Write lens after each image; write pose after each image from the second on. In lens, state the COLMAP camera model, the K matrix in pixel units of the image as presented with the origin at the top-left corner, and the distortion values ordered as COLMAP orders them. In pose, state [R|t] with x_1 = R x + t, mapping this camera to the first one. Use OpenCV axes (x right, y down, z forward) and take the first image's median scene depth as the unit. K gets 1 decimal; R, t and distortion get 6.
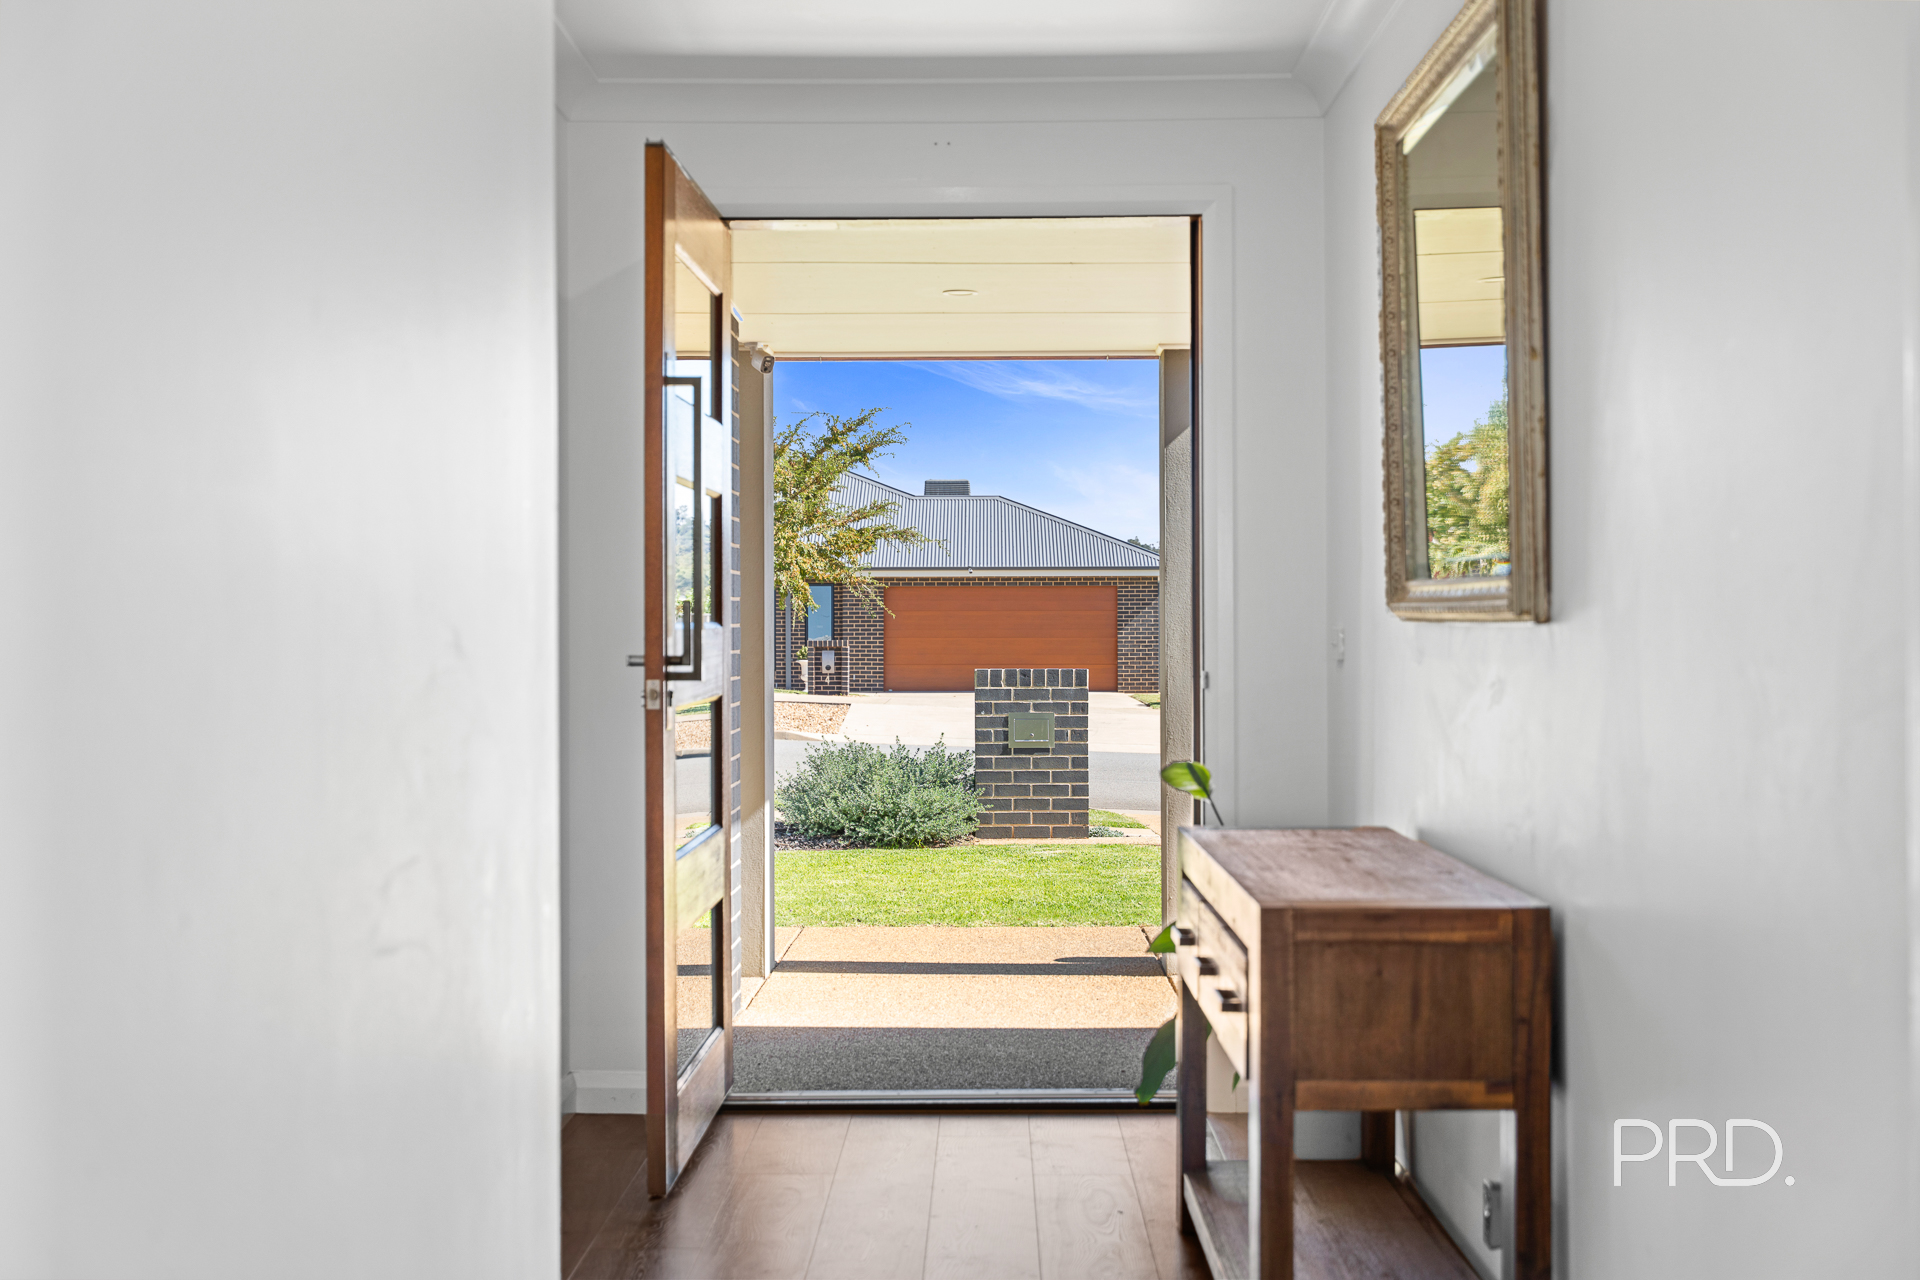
lens RADIAL K [[2735.8, 0, 961.8], [0, 2735.8, 639.2], [0, 0, 1]] dist [-0.028268, 0.000000]
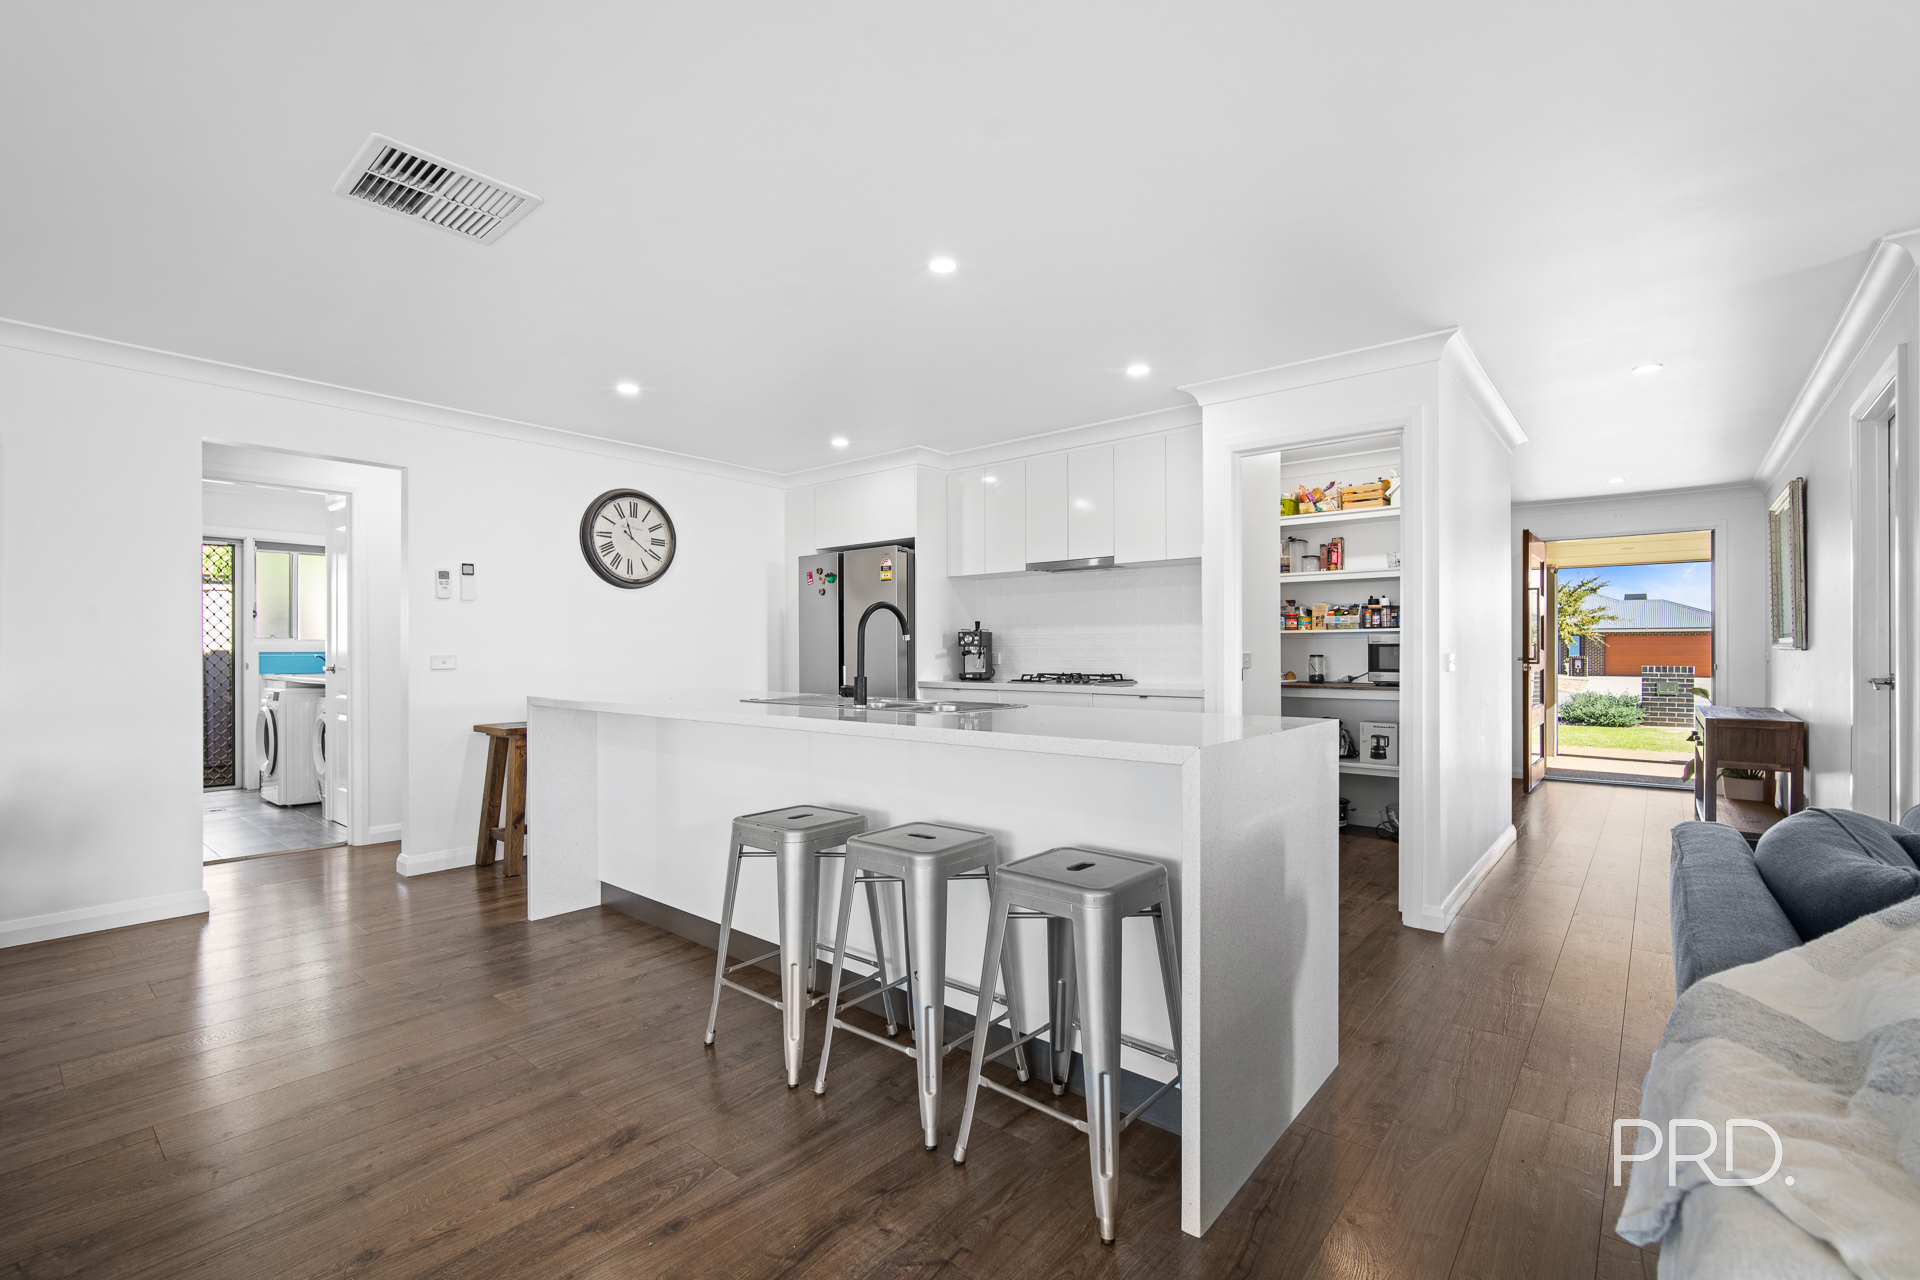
lens RADIAL K [[873.9, 0, 916.5], [0, 873.9, 654.5], [0, 0, 1]] dist [-0.028051, 0.005266]
pose [[0.762378, 0.007075, -0.647093, 0.007635], [-0.006518, 0.999973, 0.003254, 0.001073], [0.647099, 0.001737, 0.762404, -0.173755]]
